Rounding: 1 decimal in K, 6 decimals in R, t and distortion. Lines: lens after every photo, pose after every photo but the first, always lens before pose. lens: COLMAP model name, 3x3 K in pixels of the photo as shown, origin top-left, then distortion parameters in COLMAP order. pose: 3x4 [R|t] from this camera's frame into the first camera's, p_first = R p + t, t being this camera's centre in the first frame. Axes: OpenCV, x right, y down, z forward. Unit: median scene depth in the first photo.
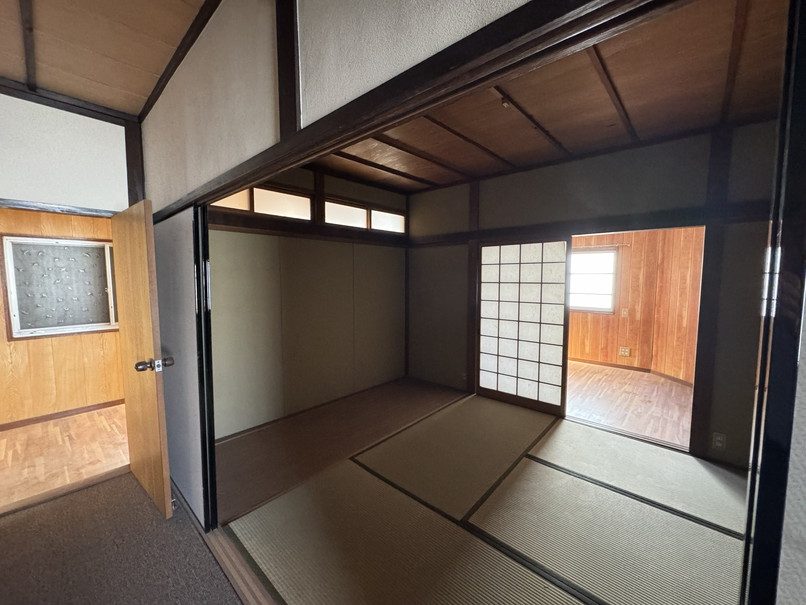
lens RADIAL K [[321.7, 0, 401.7], [0, 321.7, 302.0], [0, 0, 1]] dist [-0.002756, -0.000332]
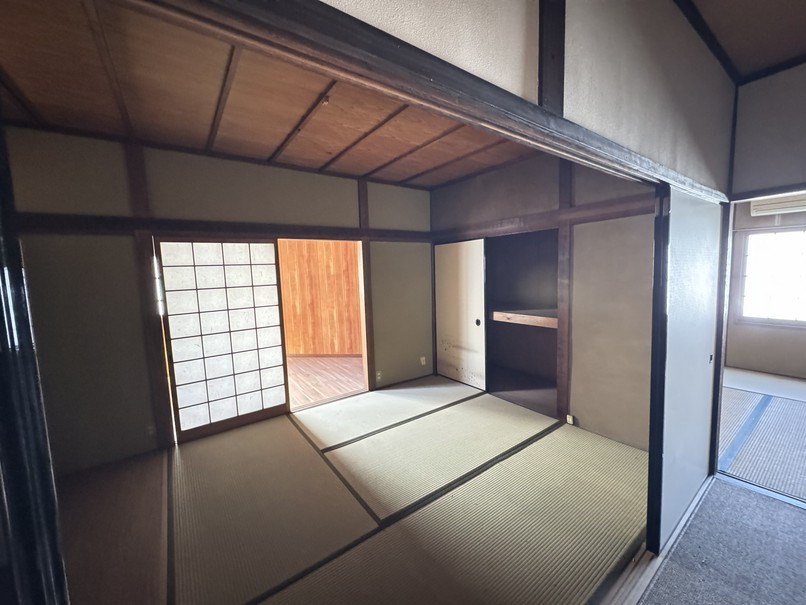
lens RADIAL K [[321.7, 0, 401.7], [0, 321.7, 302.0], [0, 0, 1]] dist [-0.002756, -0.000332]
pose [[0.214102, -0.103460, 0.971317, -0.323232], [0.113339, 0.990290, 0.080498, -0.032129], [-0.970214, 0.092853, 0.223749, 0.306160]]
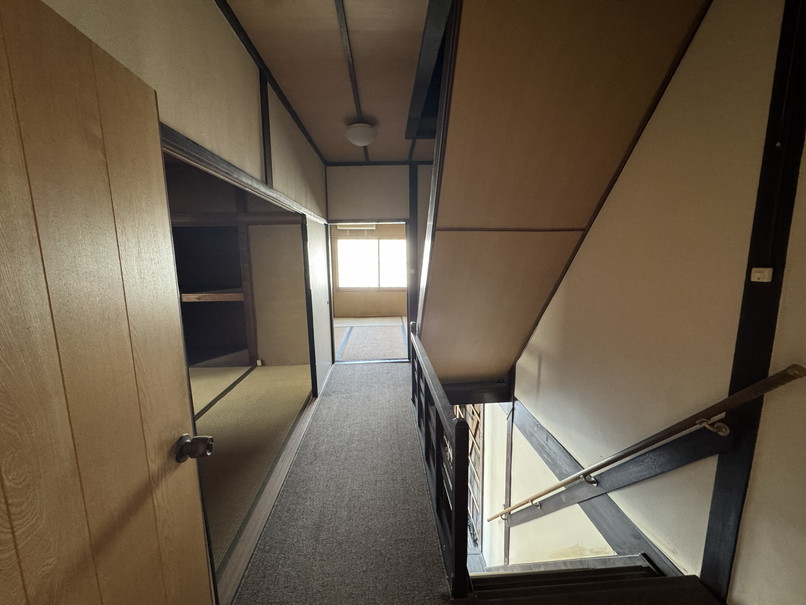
lens RADIAL K [[321.7, 0, 401.7], [0, 321.7, 302.0], [0, 0, 1]] dist [-0.002756, -0.000332]
pose [[-0.709524, -0.101143, 0.697385, -0.556216], [0.063496, 0.976444, 0.206217, -0.041711], [-0.701815, 0.190597, -0.686388, 0.453296]]
